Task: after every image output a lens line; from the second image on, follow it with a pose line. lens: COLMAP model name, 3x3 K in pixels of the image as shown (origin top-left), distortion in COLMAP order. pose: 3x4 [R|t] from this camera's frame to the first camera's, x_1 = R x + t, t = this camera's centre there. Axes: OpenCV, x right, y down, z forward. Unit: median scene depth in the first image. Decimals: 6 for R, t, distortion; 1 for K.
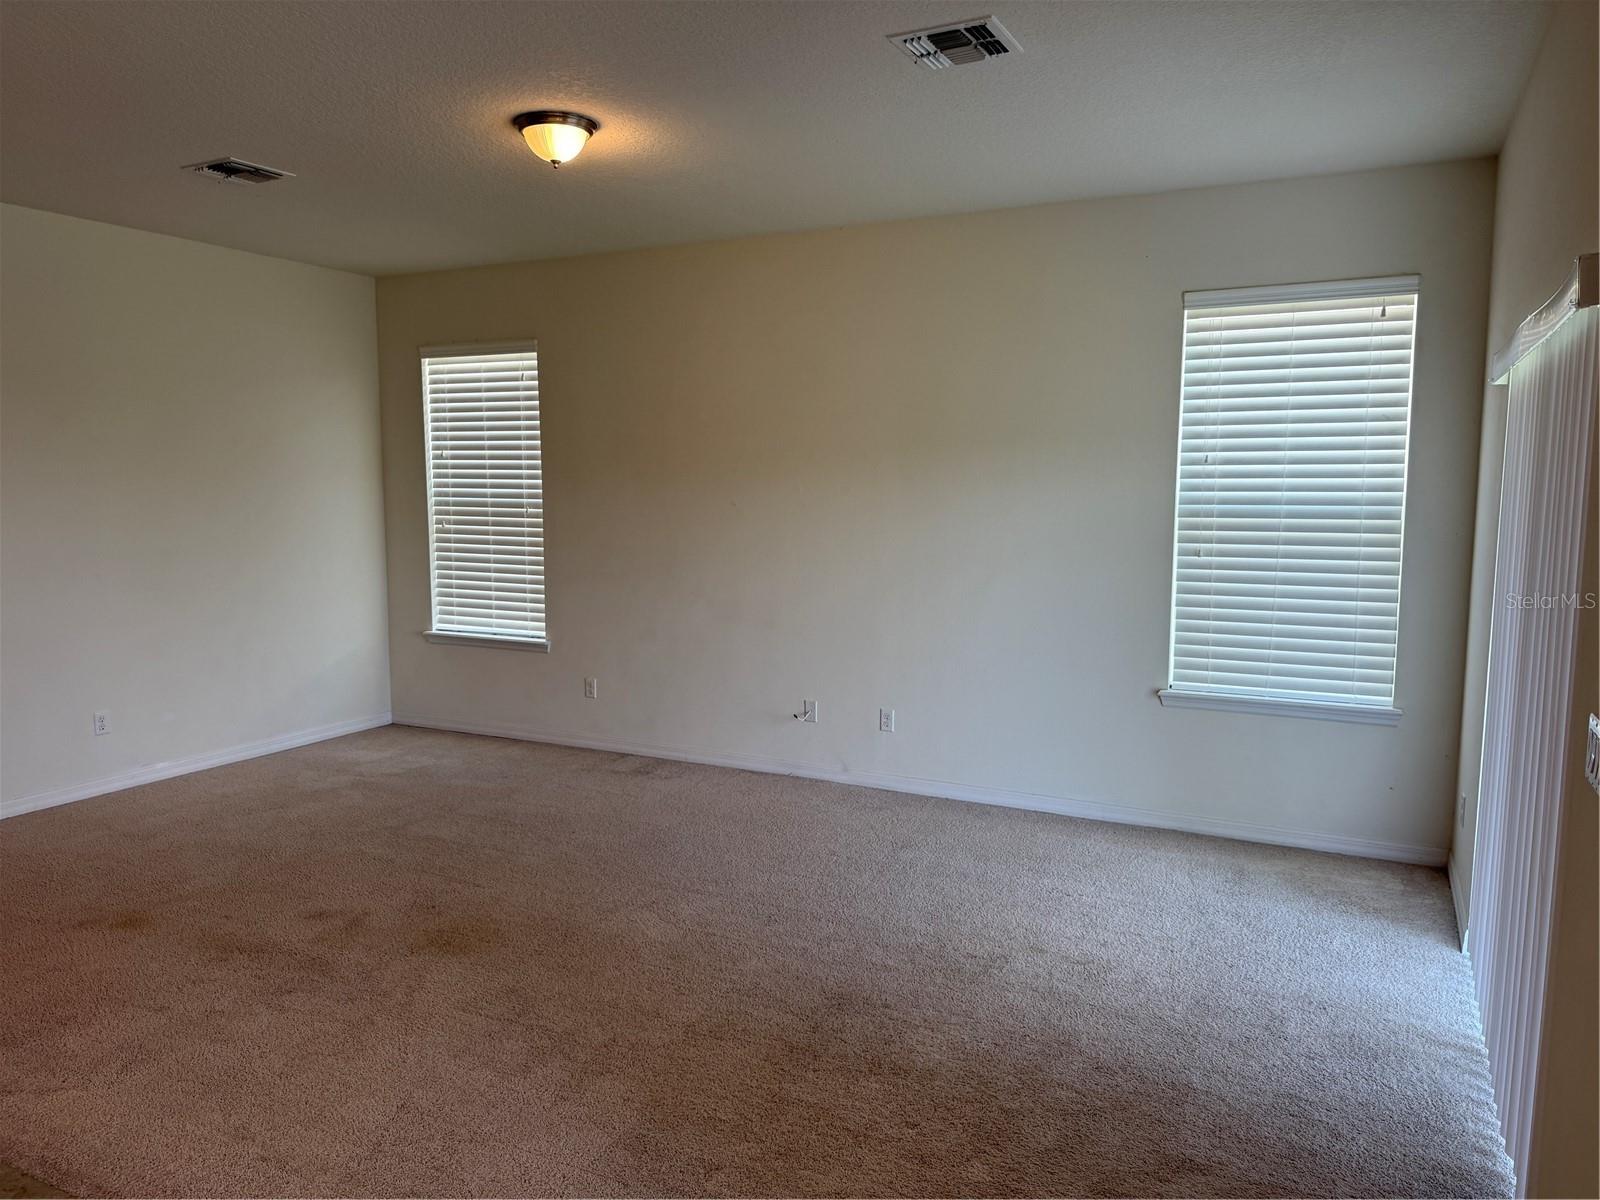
lens RADIAL K [[1105.6, 0, 809.2], [0, 1105.6, 600.8], [0, 0, 1]] dist [0.030649, -0.031290]
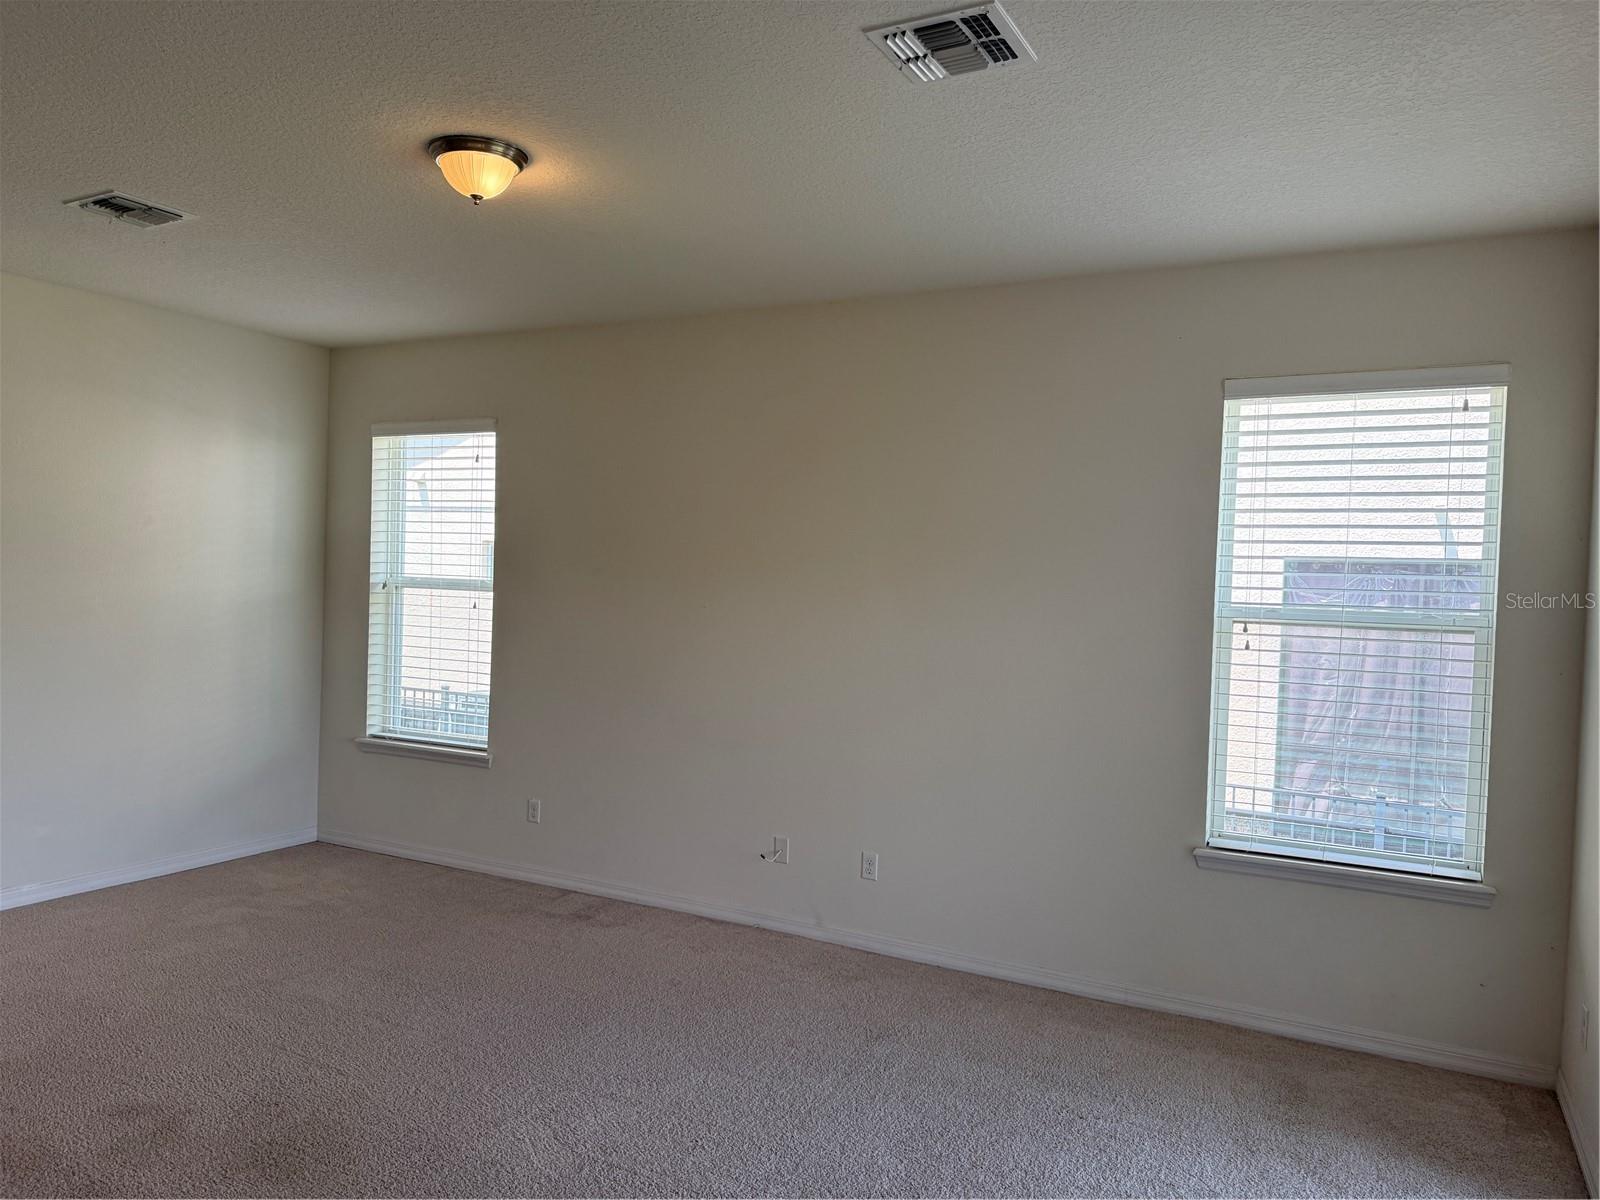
lens RADIAL K [[1105.6, 0, 809.4], [0, 1105.6, 601.5], [0, 0, 1]] dist [0.030649, -0.031290]
pose [[0.999368, 0.032072, -0.015310, 0.038843], [-0.033311, 0.995476, -0.088987, -0.021837], [0.012387, 0.089441, 0.995915, 0.169343]]
